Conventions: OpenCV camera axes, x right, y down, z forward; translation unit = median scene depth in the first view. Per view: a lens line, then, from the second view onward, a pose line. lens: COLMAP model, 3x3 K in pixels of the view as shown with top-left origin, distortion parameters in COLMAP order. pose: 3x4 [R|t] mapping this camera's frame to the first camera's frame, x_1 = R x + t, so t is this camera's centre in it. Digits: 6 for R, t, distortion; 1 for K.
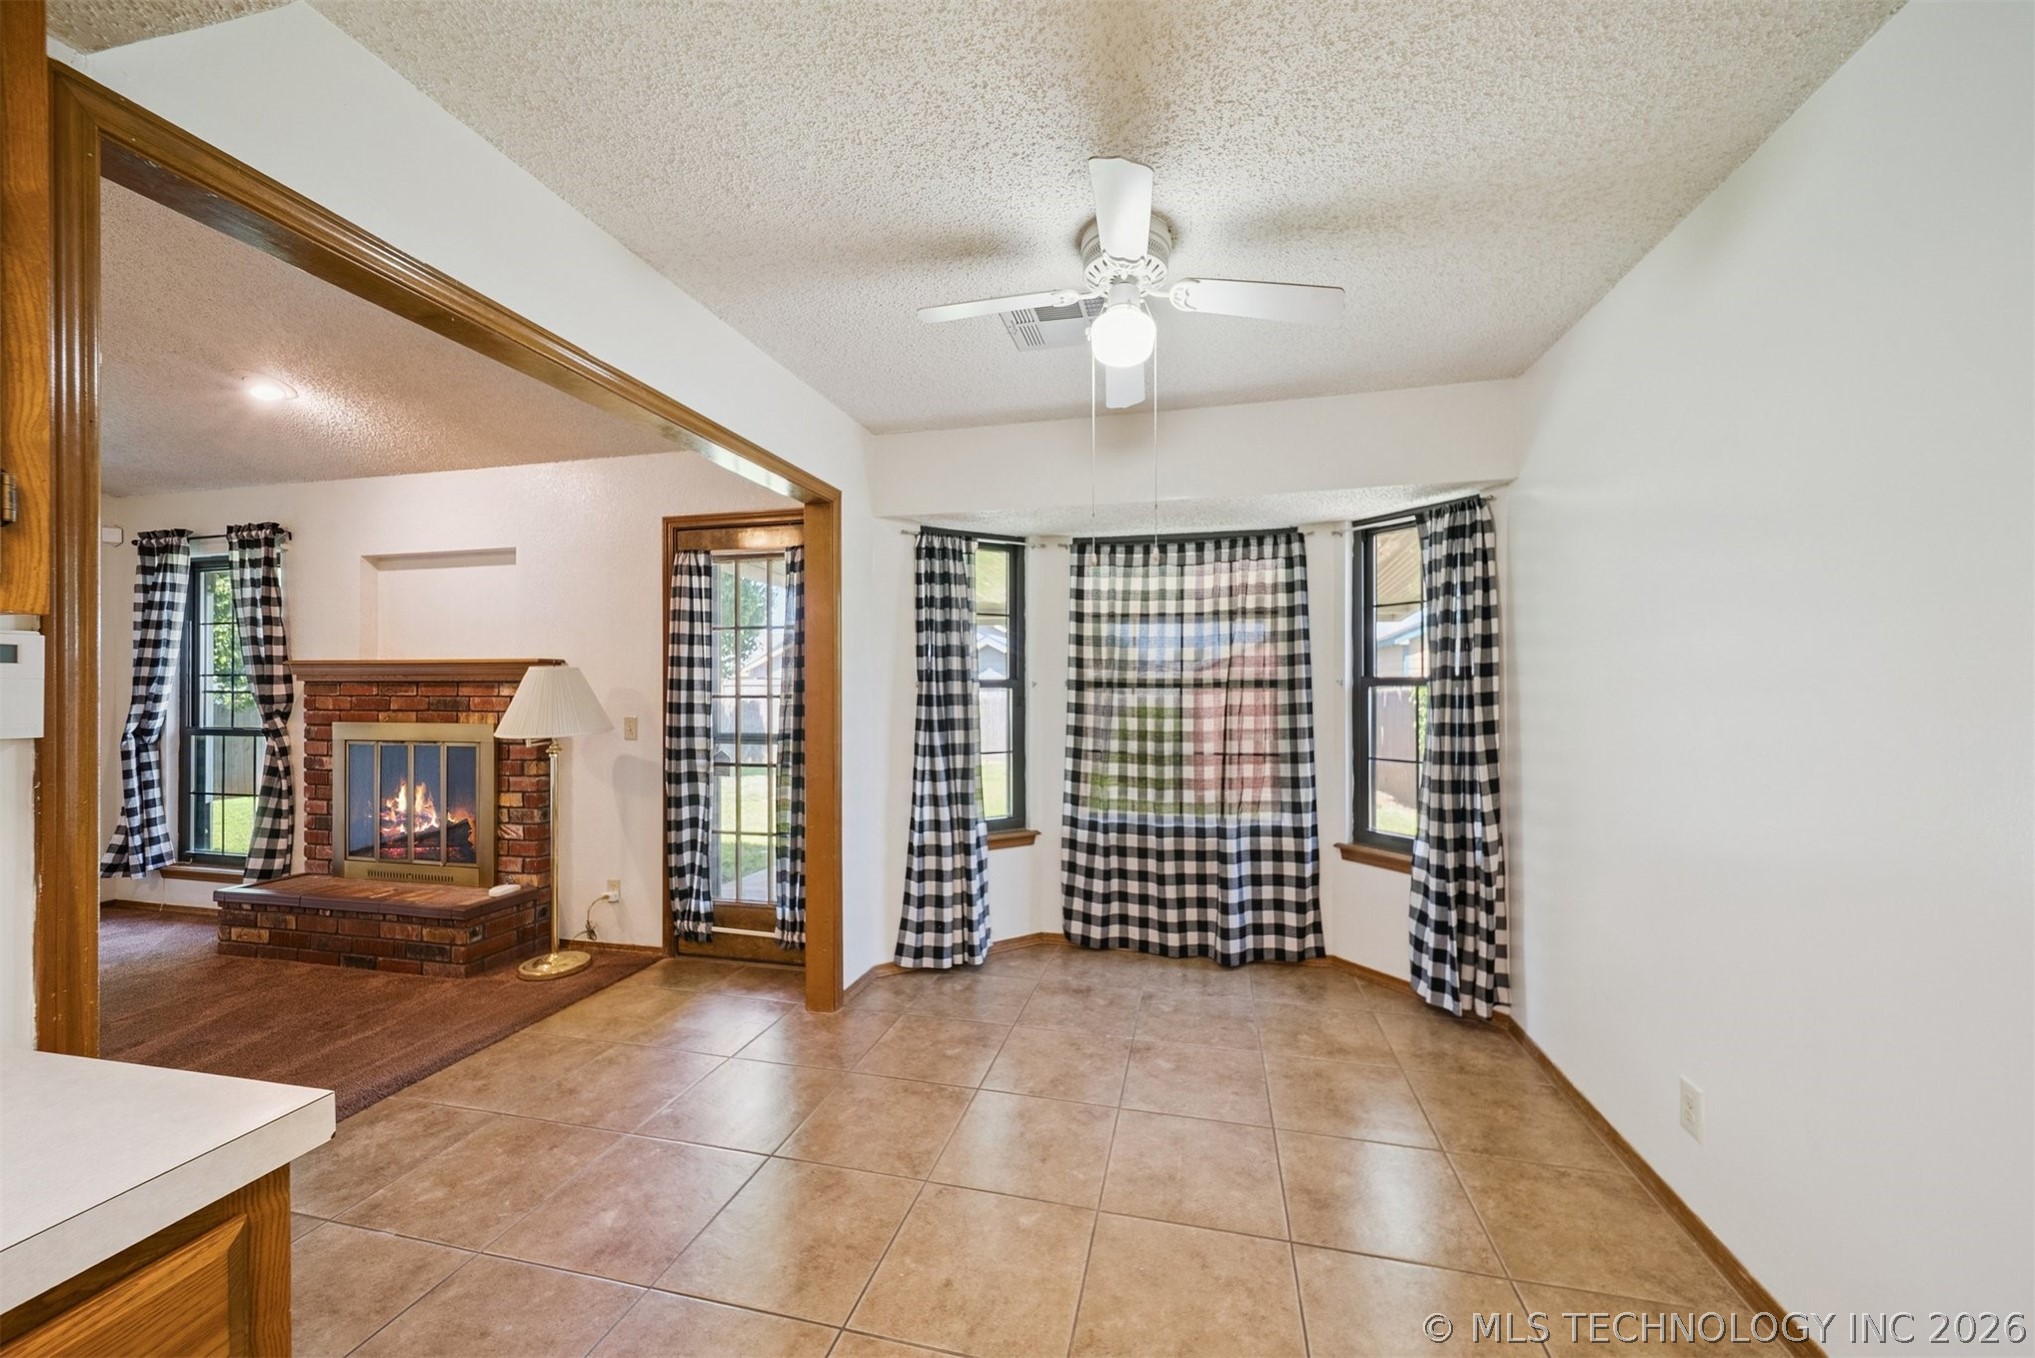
lens RADIAL K [[733.2, 0, 1033.1], [0, 733.2, 695.8], [0, 0, 1]] dist [0.008078, -0.003050]
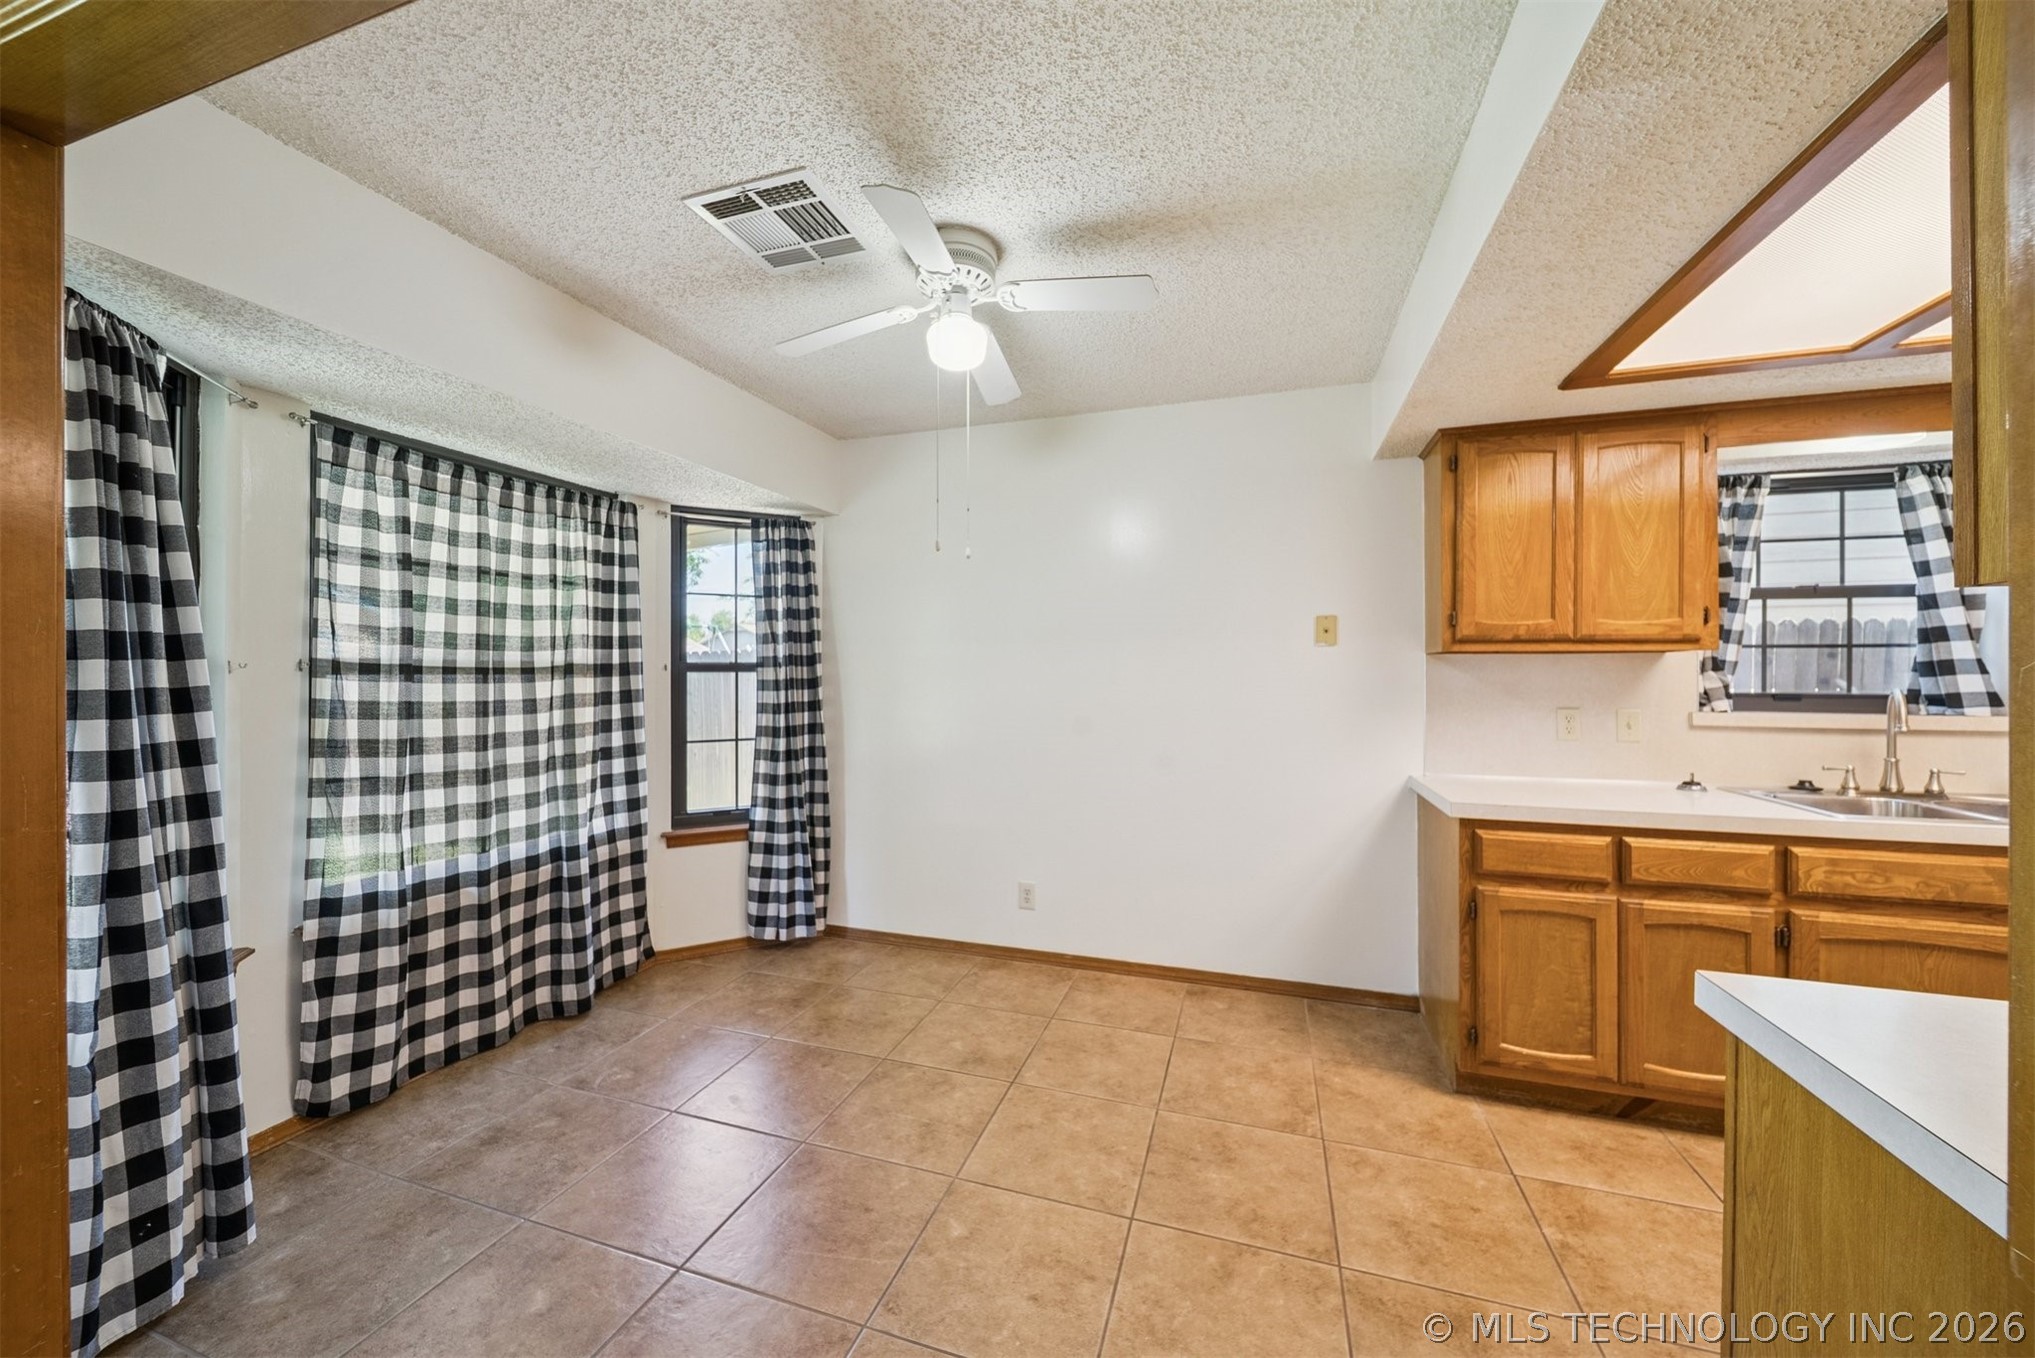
lens RADIAL K [[733.2, 0, 1027.8], [0, 733.2, 669.9], [0, 0, 1]] dist [0.008078, -0.003050]
pose [[0.085509, 0.001580, 0.996336, -0.501515], [0.007284, 0.999971, -0.002211, -0.008734], [-0.996311, 0.007446, 0.085495, 0.427420]]
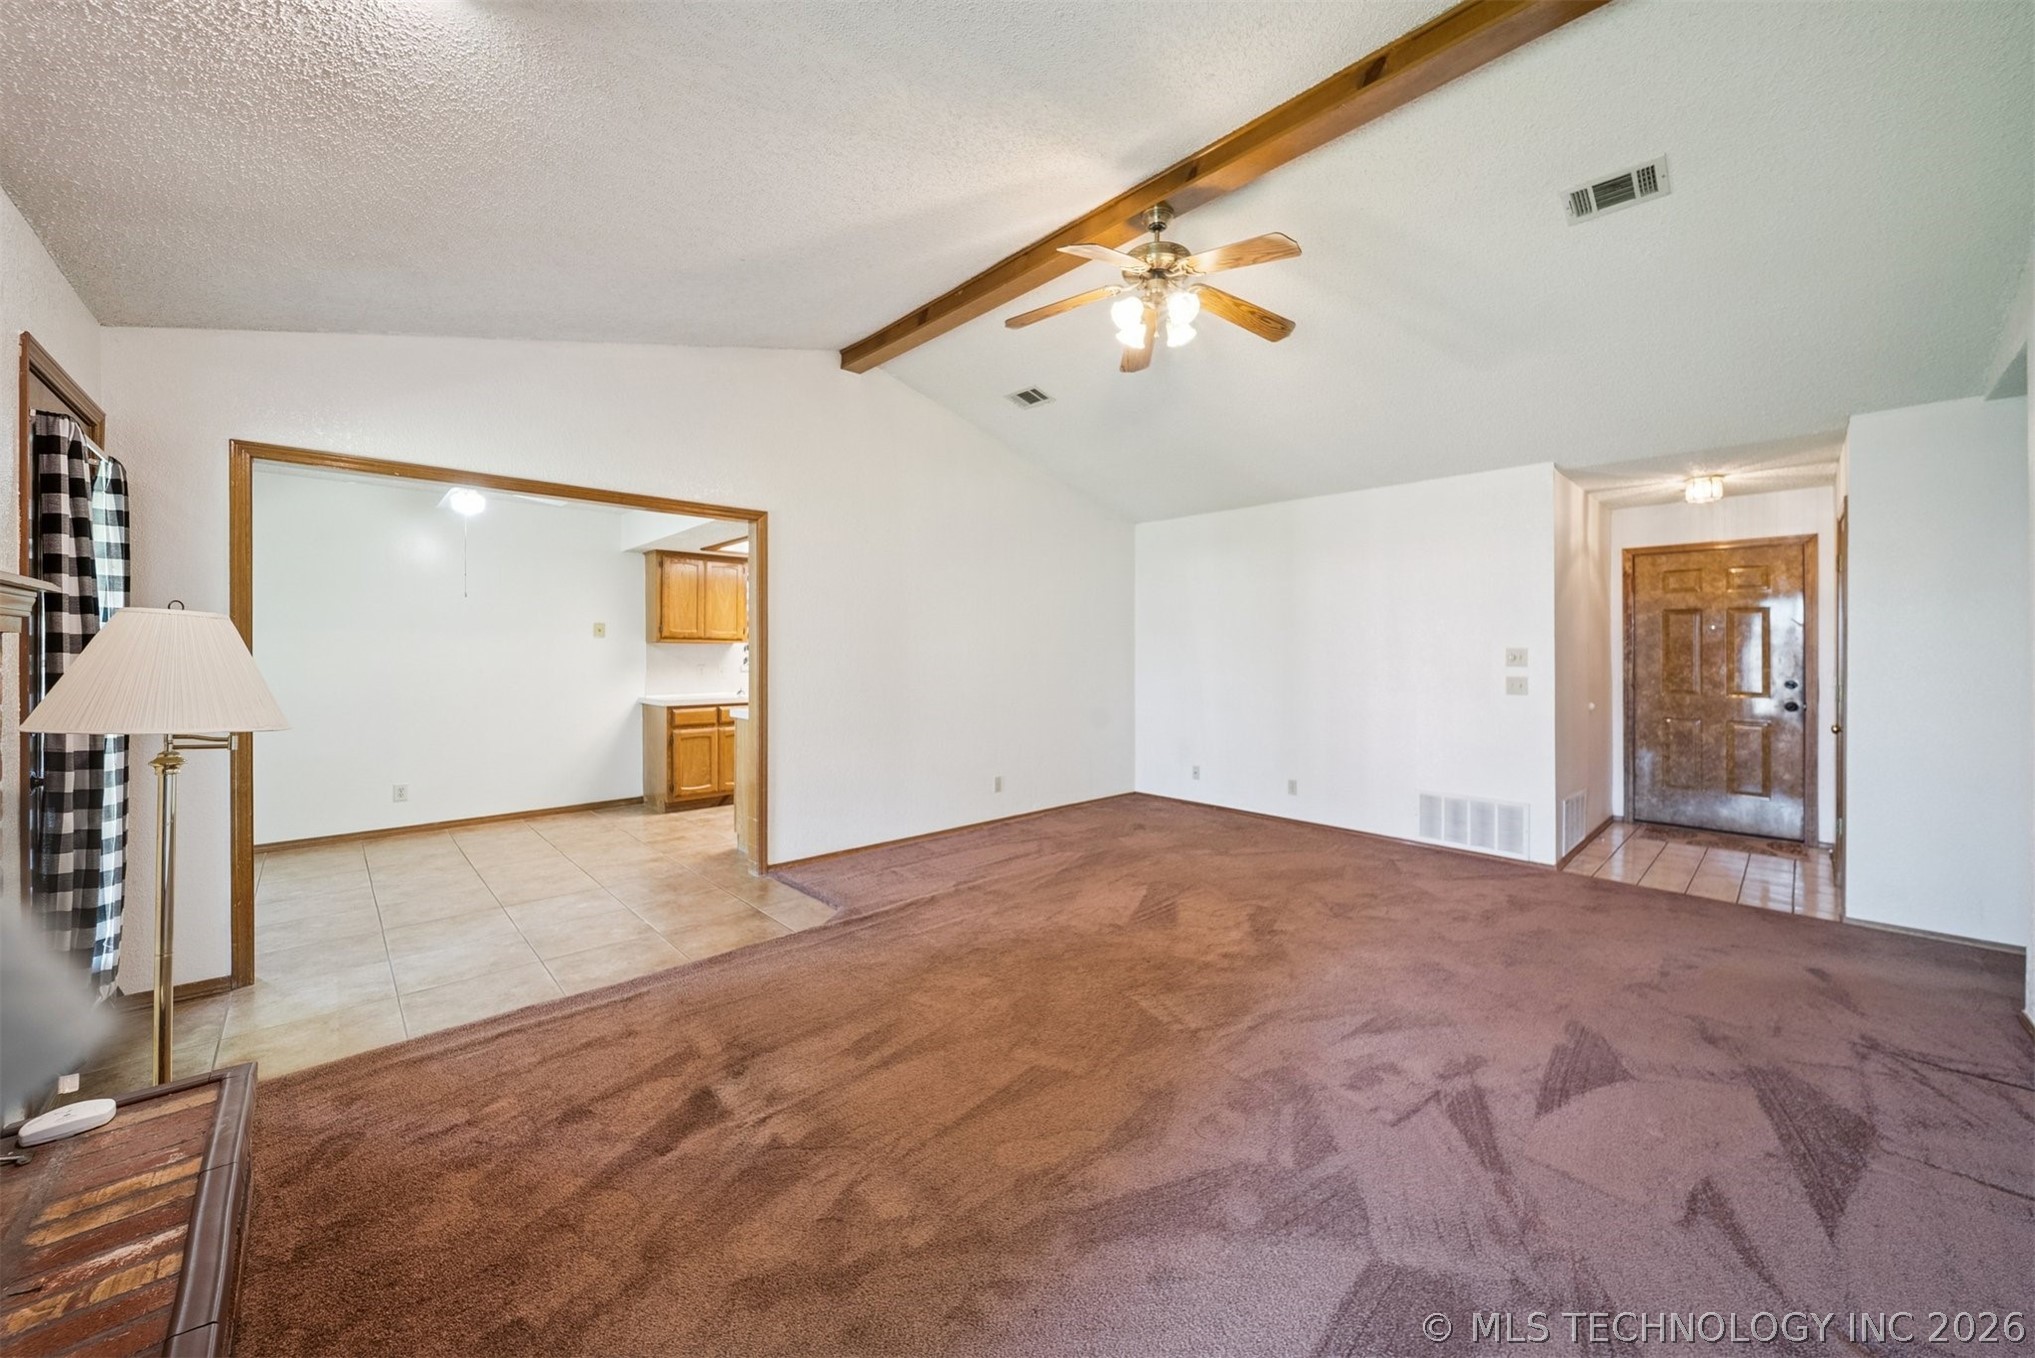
lens RADIAL K [[733.2, 0, 1024.2], [0, 733.2, 648.7], [0, 0, 1]] dist [0.008078, -0.003050]
pose [[-0.827941, 0.003161, 0.560807, -1.443931], [0.004074, 0.999992, 0.000379, -0.006433], [-0.560801, 0.002599, -0.827947, 1.037111]]
